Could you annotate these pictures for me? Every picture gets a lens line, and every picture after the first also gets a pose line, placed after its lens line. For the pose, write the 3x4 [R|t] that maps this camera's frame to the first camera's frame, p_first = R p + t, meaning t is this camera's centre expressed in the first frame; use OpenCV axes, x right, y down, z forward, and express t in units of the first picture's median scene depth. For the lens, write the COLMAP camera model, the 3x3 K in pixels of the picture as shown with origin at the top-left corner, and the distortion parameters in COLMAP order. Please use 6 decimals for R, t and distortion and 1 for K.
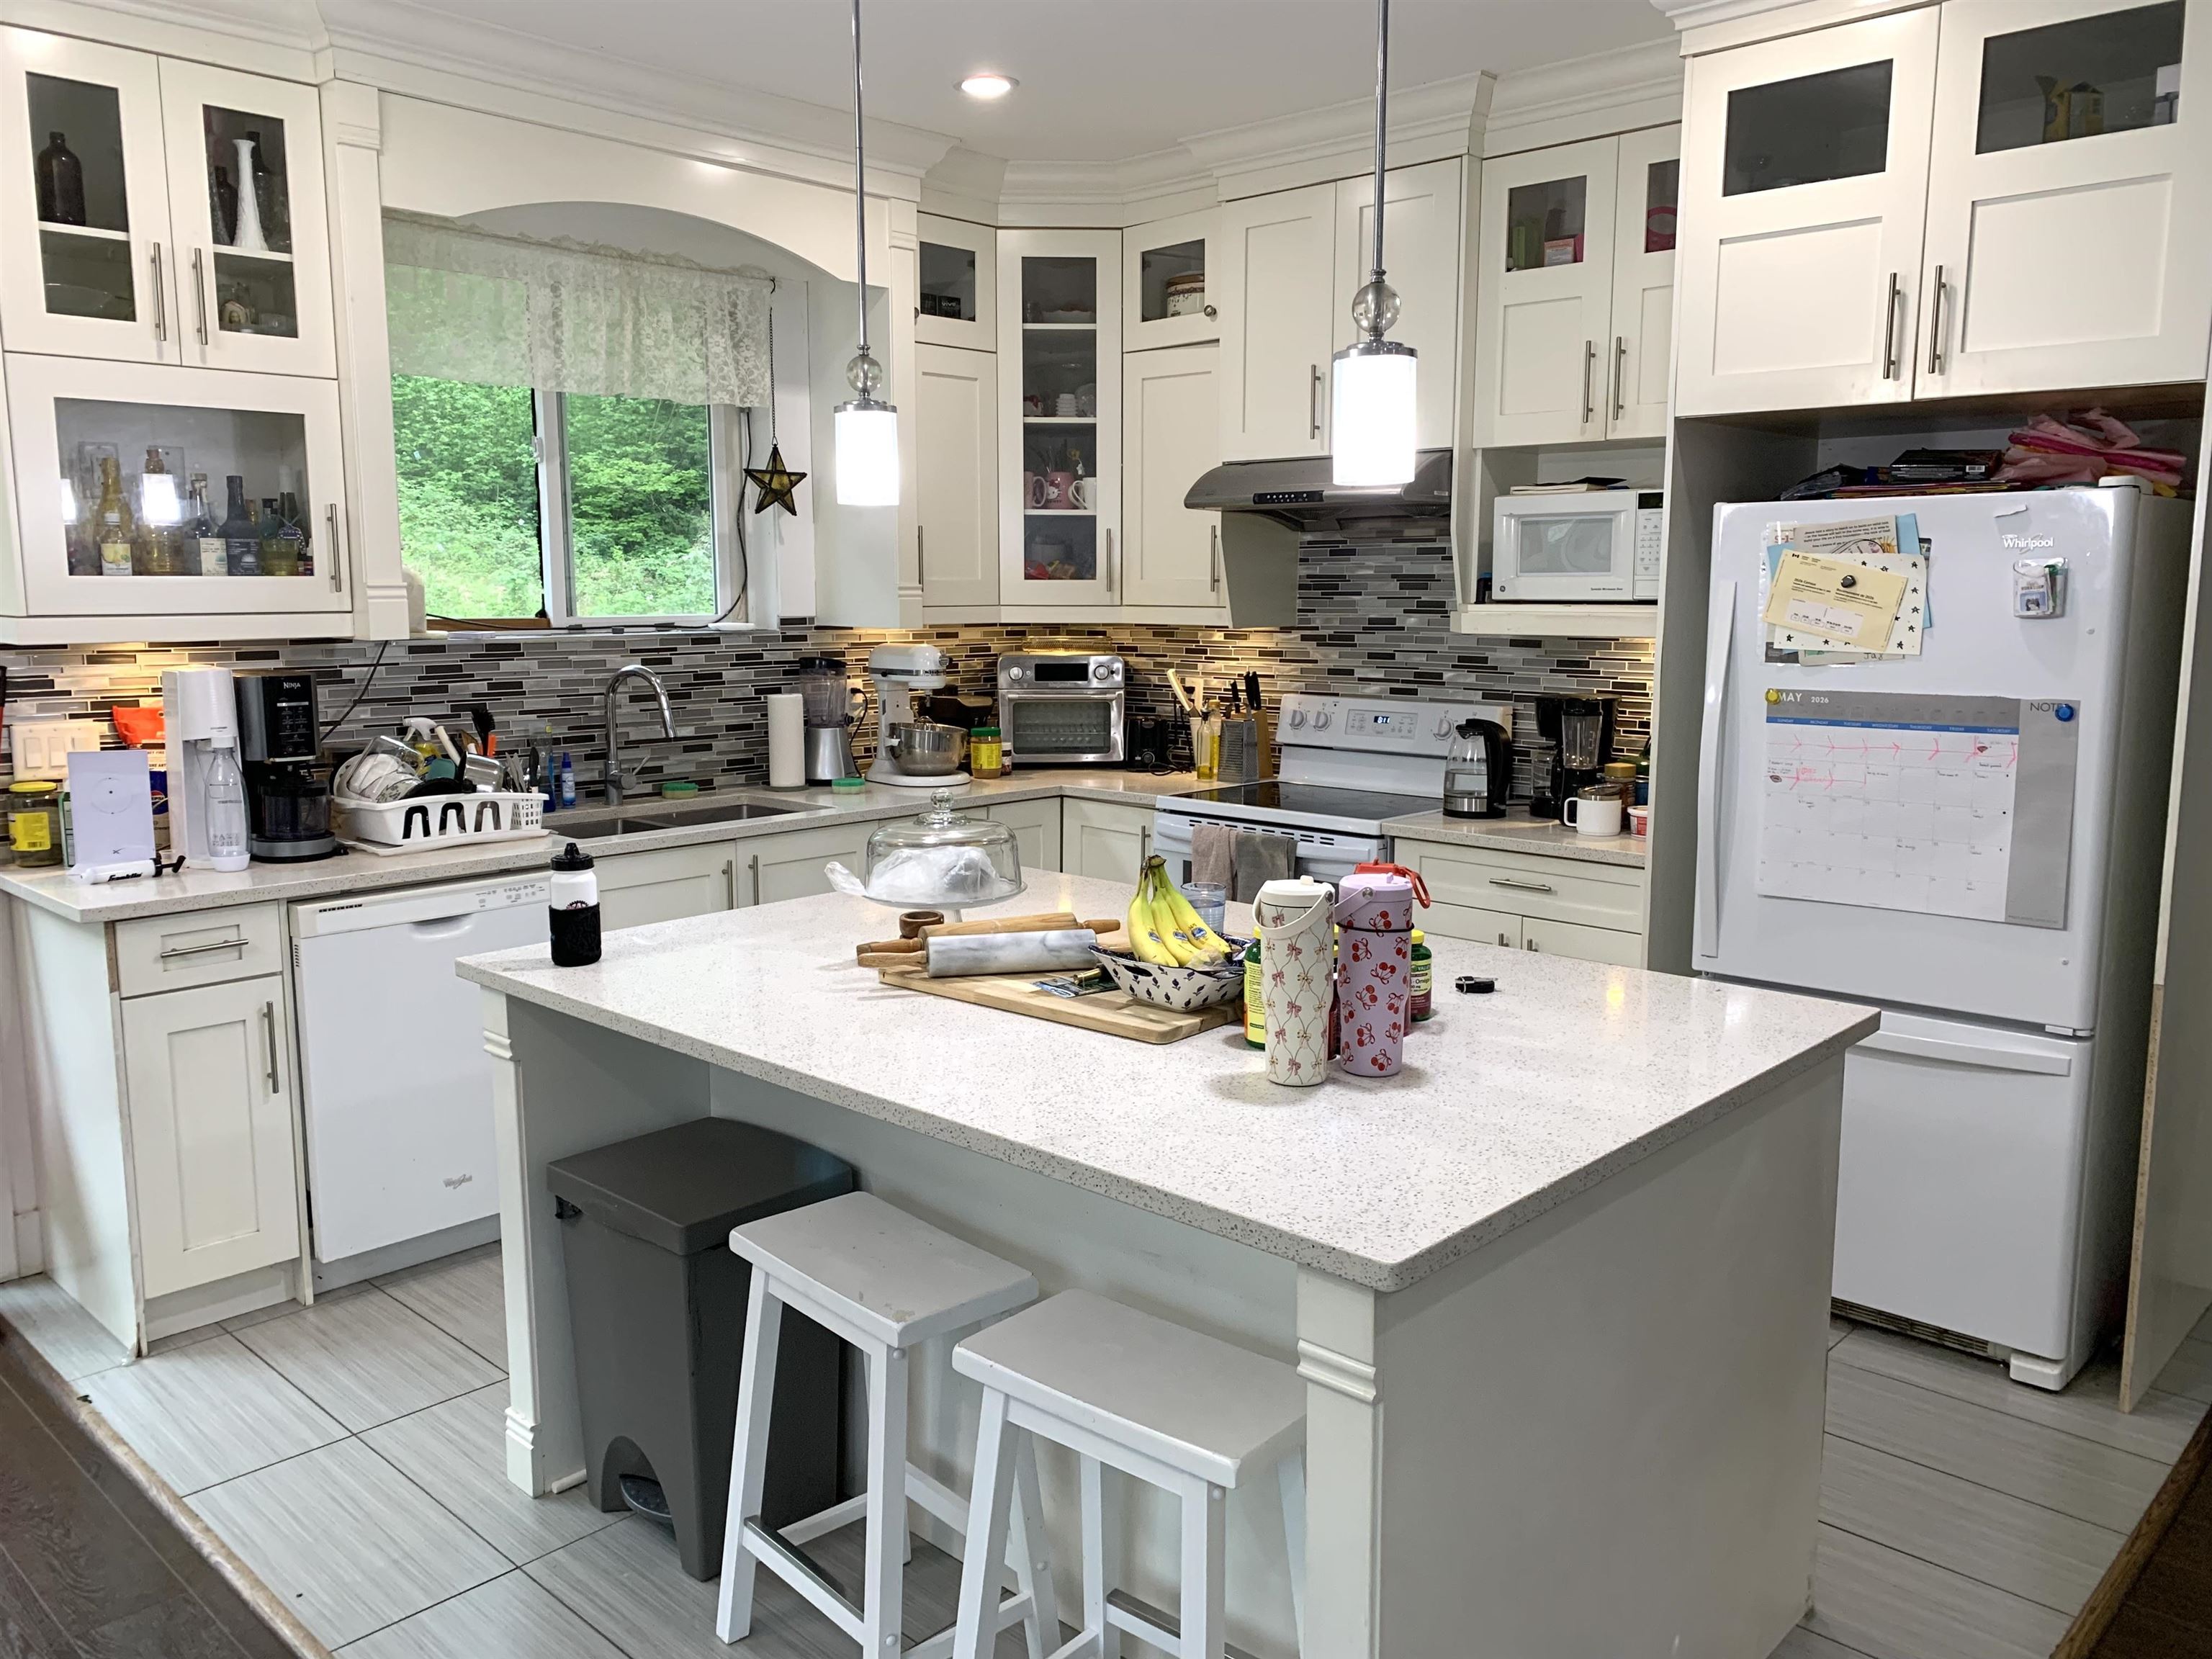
lens RADIAL K [[1694.5, 0, 1106.0], [0, 1694.5, 829.5], [0, 0, 1]] dist [0.122136, -0.250959]
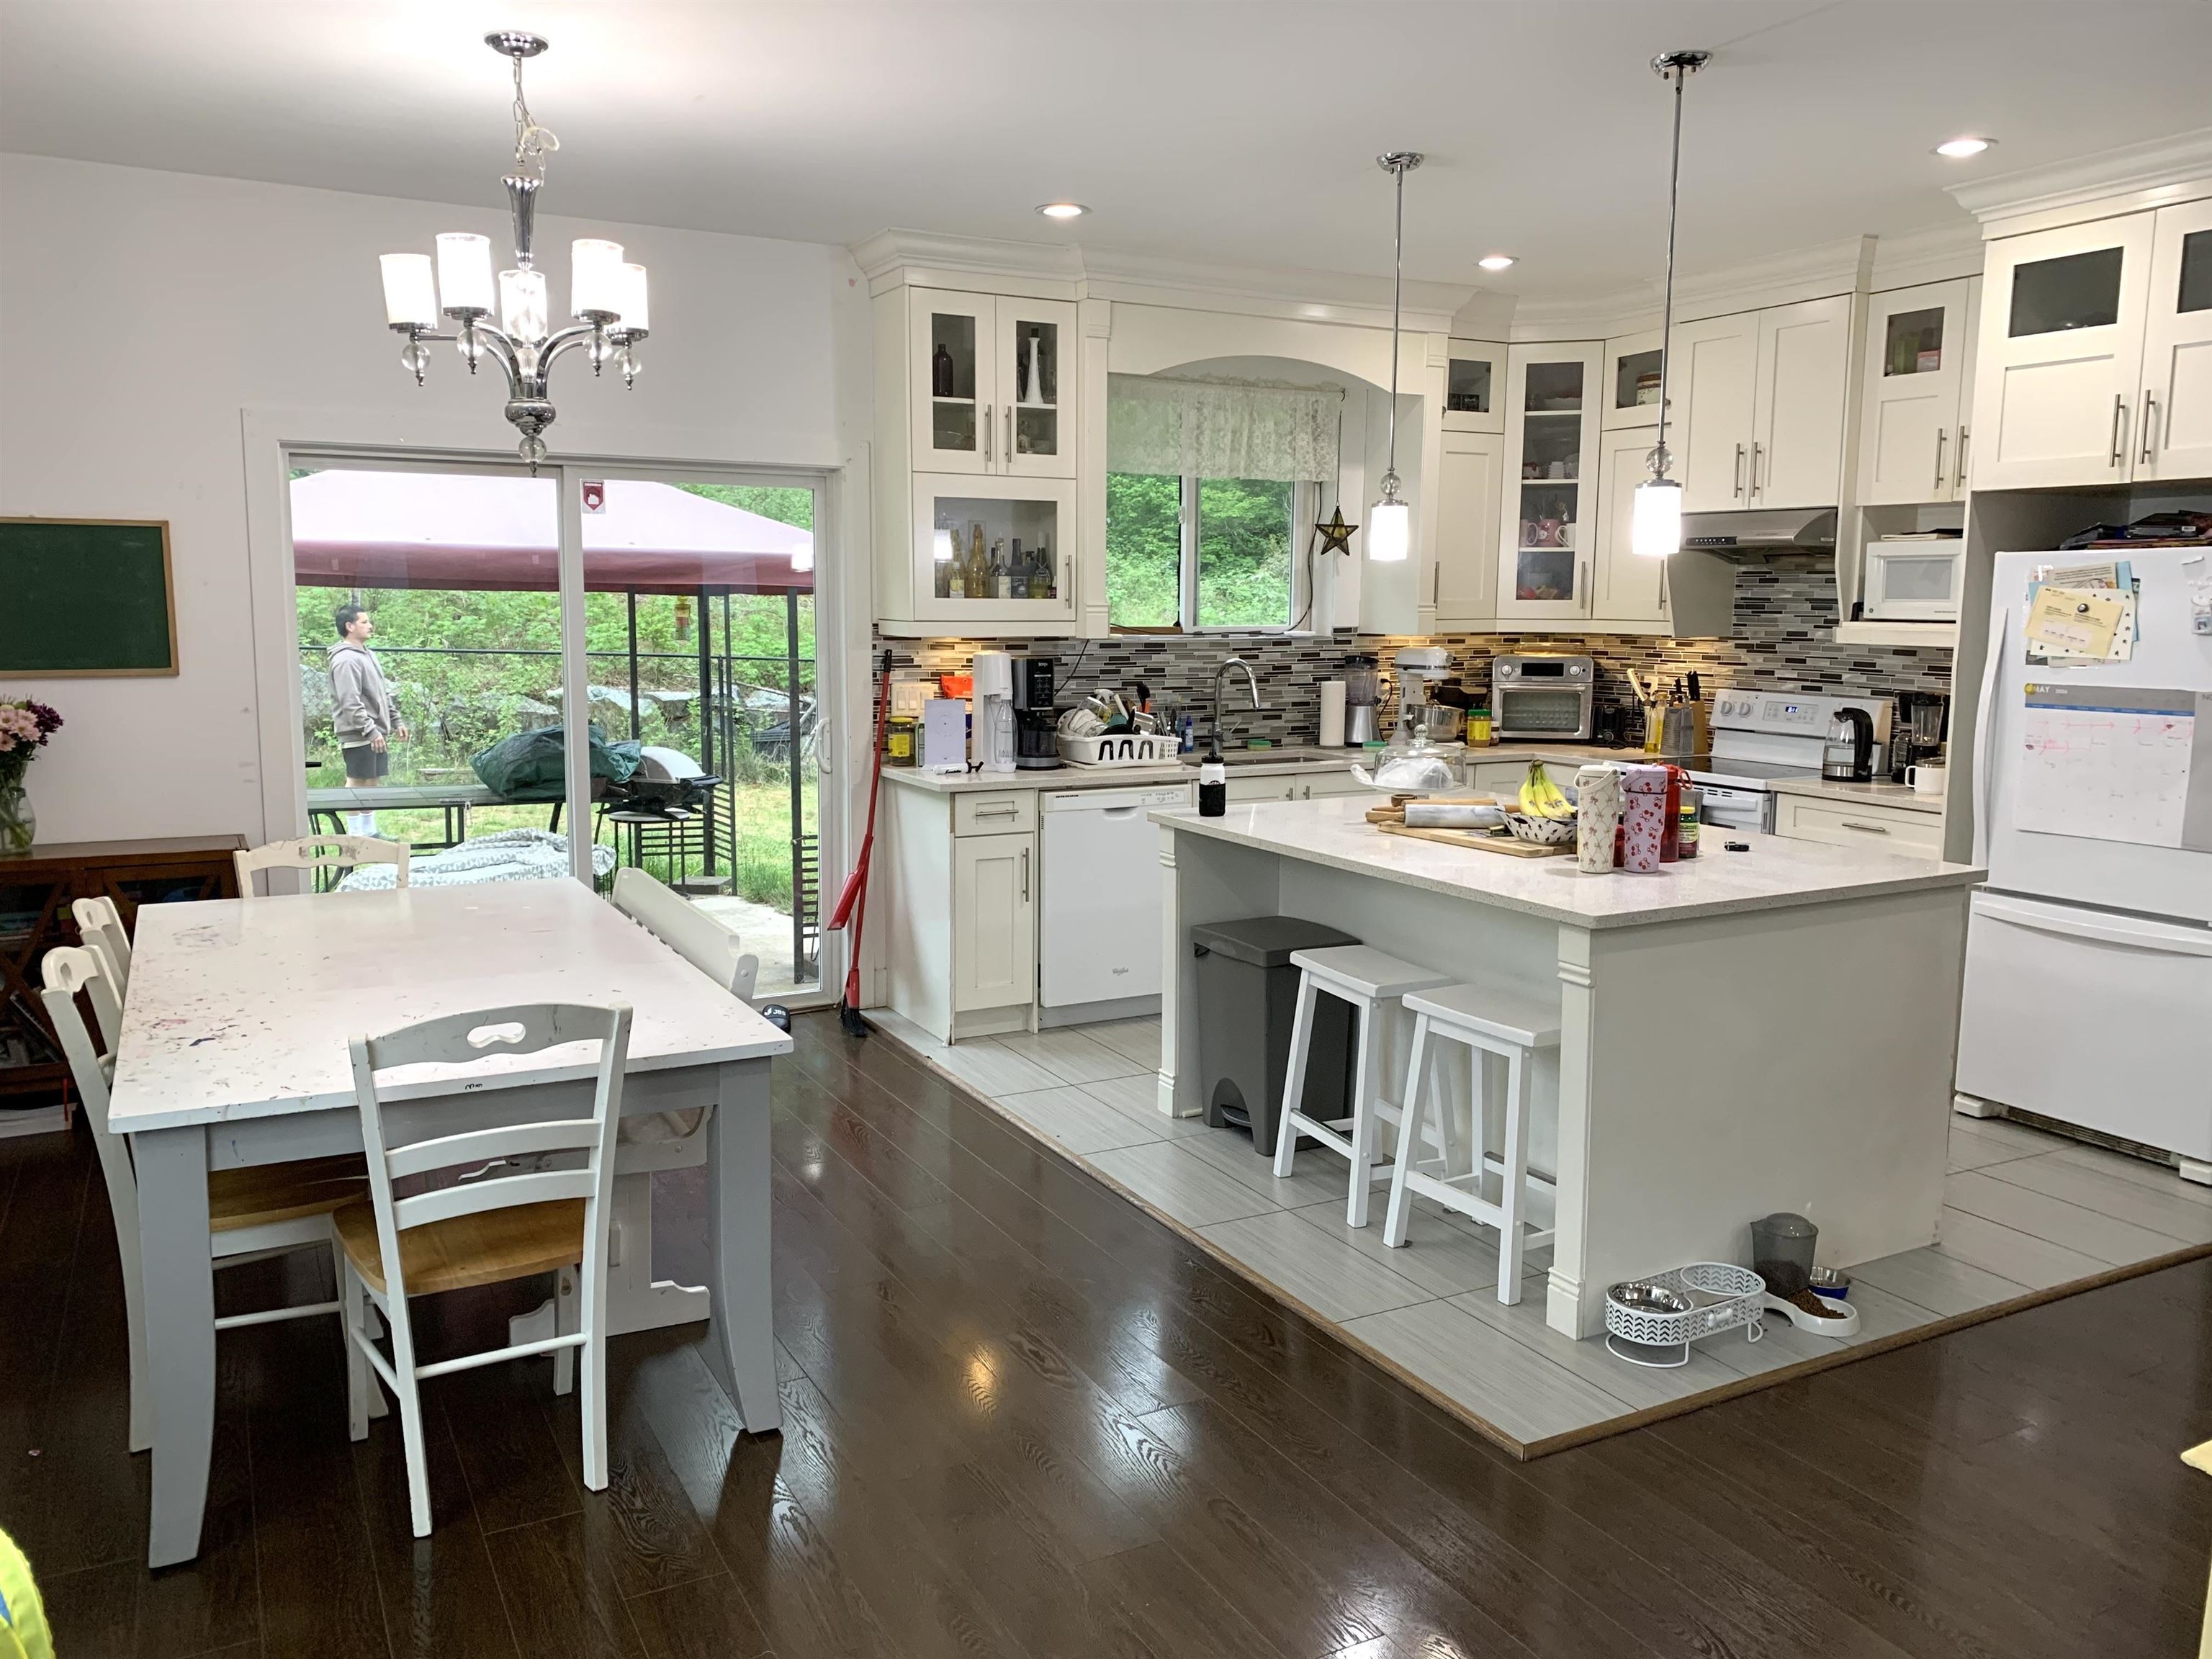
lens RADIAL K [[1685.5, 0, 1106.0], [0, 1685.5, 829.5], [0, 0, 1]] dist [0.109151, -0.197825]
pose [[0.949143, 0.049350, -0.310952, 0.089295], [-0.052005, 0.998647, -0.000249, 0.064218], [0.310519, 0.016408, 0.950426, -0.469551]]
